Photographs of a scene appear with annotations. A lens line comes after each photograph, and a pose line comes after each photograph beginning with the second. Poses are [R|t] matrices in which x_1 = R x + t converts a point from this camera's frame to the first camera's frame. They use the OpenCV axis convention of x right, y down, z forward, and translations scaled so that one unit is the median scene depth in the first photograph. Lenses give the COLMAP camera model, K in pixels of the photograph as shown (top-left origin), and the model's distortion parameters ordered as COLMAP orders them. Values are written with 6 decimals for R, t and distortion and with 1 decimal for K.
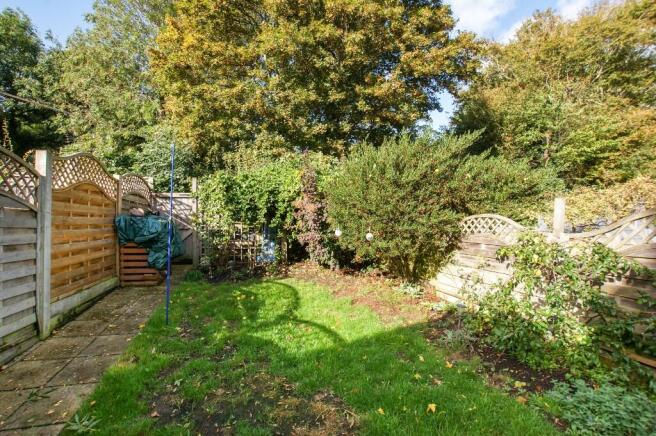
lens RADIAL K [[289.0, 0, 326.1], [0, 289.0, 220.2], [0, 0, 1]] dist [-0.026503, 0.000291]
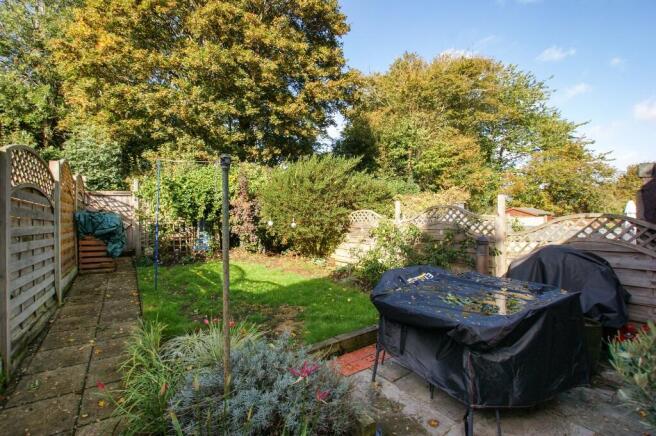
lens RADIAL K [[289.0, 0, 326.7], [0, 289.0, 220.4], [0, 0, 1]] dist [-0.026503, 0.000291]
pose [[0.937305, -0.014000, 0.348229, -0.107073], [0.010383, 0.999871, 0.012251, 0.007959], [-0.348356, -0.007867, 0.937329, -0.234870]]
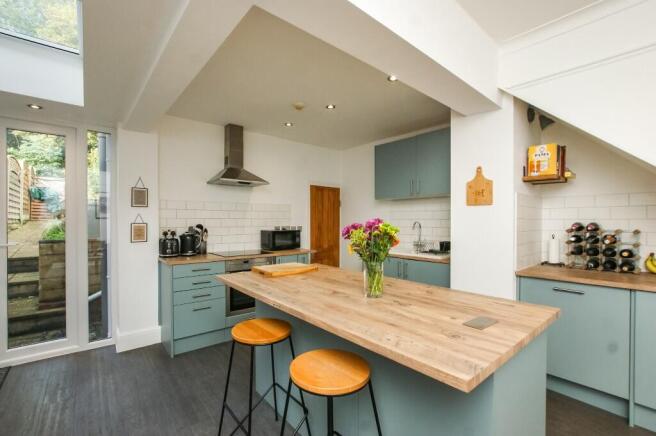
lens RADIAL K [[289.0, 0, 329.4], [0, 289.0, 219.1], [0, 0, 1]] dist [-0.026503, 0.000291]
pose [[0.896089, -0.000874, 0.443873, 0.193800], [-0.000204, 0.999997, 0.002380, 0.126242], [-0.443874, -0.002223, 0.896087, -1.061676]]
